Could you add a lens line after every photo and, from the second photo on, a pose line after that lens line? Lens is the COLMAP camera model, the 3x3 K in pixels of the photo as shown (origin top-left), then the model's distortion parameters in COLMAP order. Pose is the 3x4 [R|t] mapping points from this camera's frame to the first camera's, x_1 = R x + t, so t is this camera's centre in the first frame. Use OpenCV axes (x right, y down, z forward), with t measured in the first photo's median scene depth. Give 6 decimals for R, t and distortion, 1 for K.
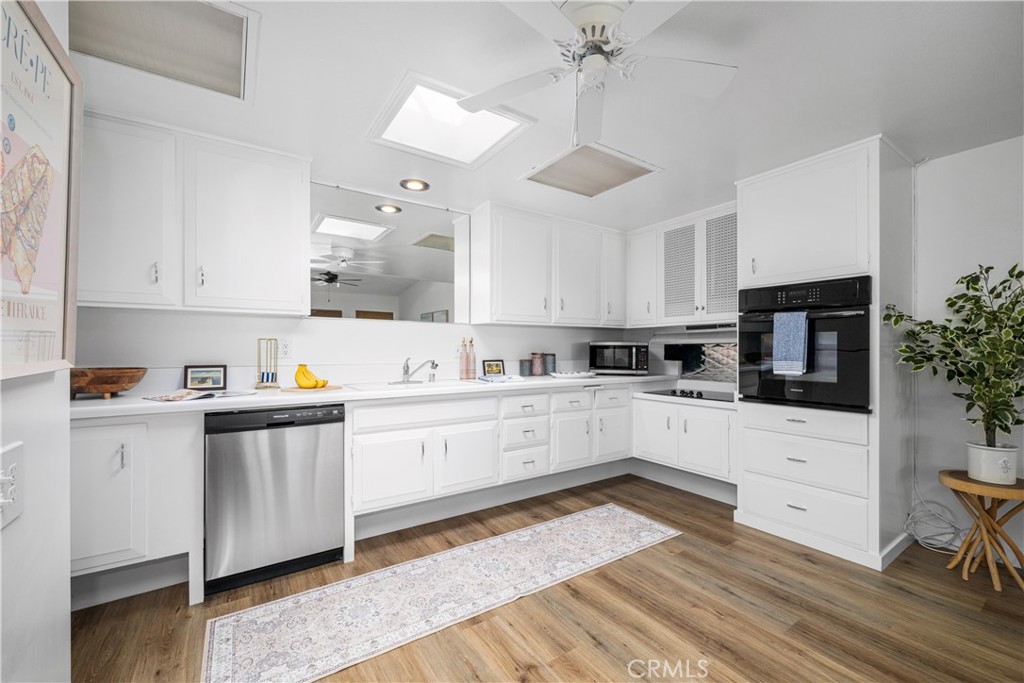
lens RADIAL K [[413.2, 0, 514.1], [0, 413.2, 350.0], [0, 0, 1]] dist [0.000135, -0.000104]
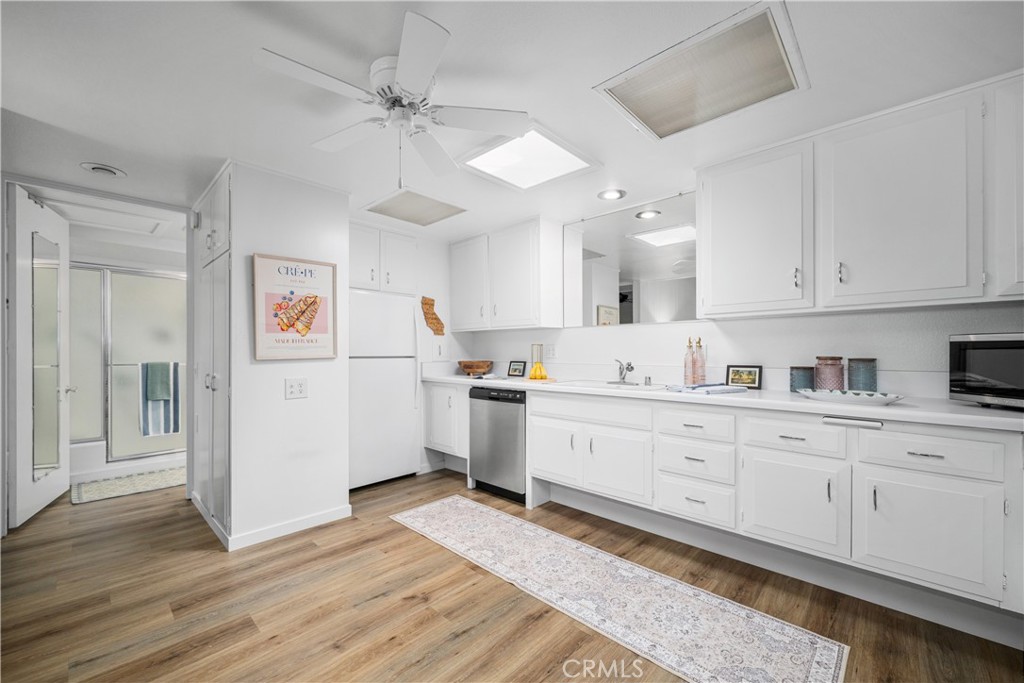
lens RADIAL K [[406.8, 0, 512.9], [0, 406.8, 352.1], [0, 0, 1]] dist [-0.000452, -0.000275]
pose [[0.218194, -0.000423, -0.975905, 0.814780], [-0.000862, 0.999999, -0.000626, 0.001108], [0.975905, 0.000978, 0.218194, 0.604719]]
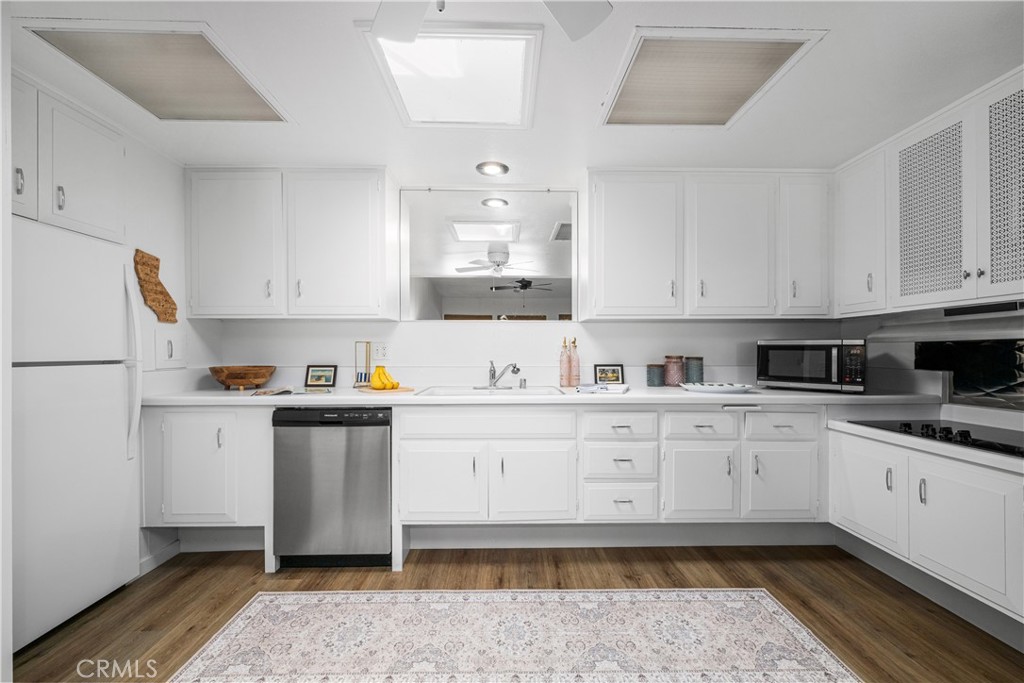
lens RADIAL K [[406.8, 0, 512.9], [0, 406.8, 352.1], [0, 0, 1]] dist [-0.000452, -0.000275]
pose [[0.839893, 0.000170, -0.542753, 0.317542], [0.000120, 1.000000, 0.000499, -0.000744], [0.542753, -0.000484, 0.839893, 0.318907]]
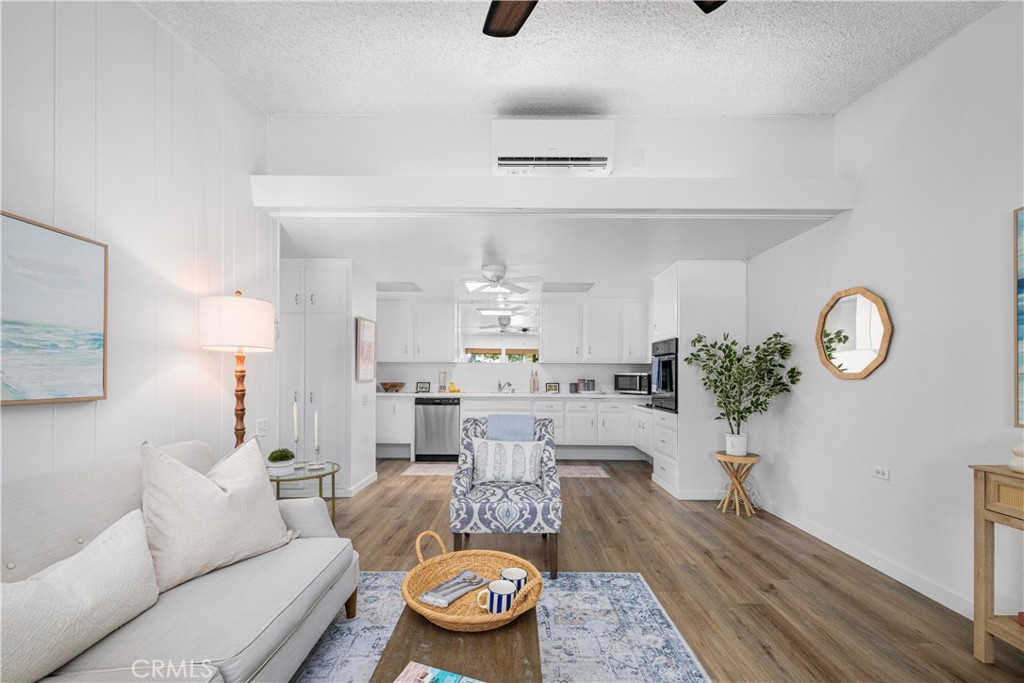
lens RADIAL K [[417.4, 0, 514.3], [0, 417.4, 376.0], [0, 0, 1]] dist [0.000413, 0.000118]
pose [[0.826645, 0.004738, -0.562704, 1.167366], [-0.006294, 0.999980, -0.000827, -0.004251], [0.562688, 0.004225, 0.826658, -0.824341]]
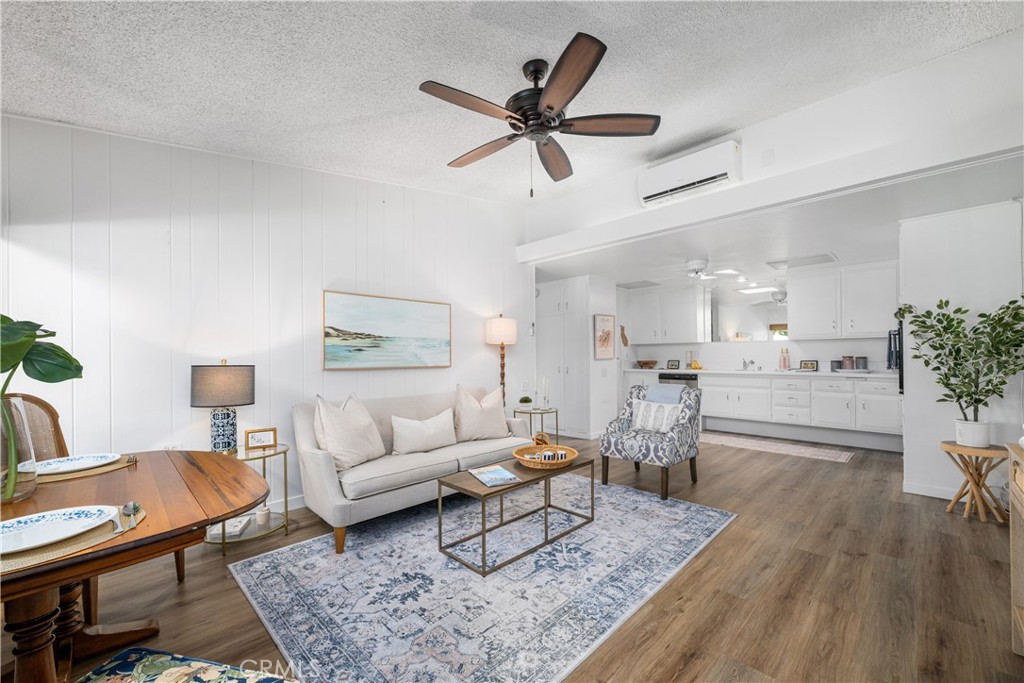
lens RADIAL K [[408.8, 0, 511.8], [0, 408.8, 357.5], [0, 0, 1]] dist [-0.000557, -0.000252]
pose [[0.185592, 0.001674, -0.982625, 1.910289], [0.007276, 0.999969, 0.003077, -0.003106], [0.982600, -0.007721, 0.185574, -0.696198]]
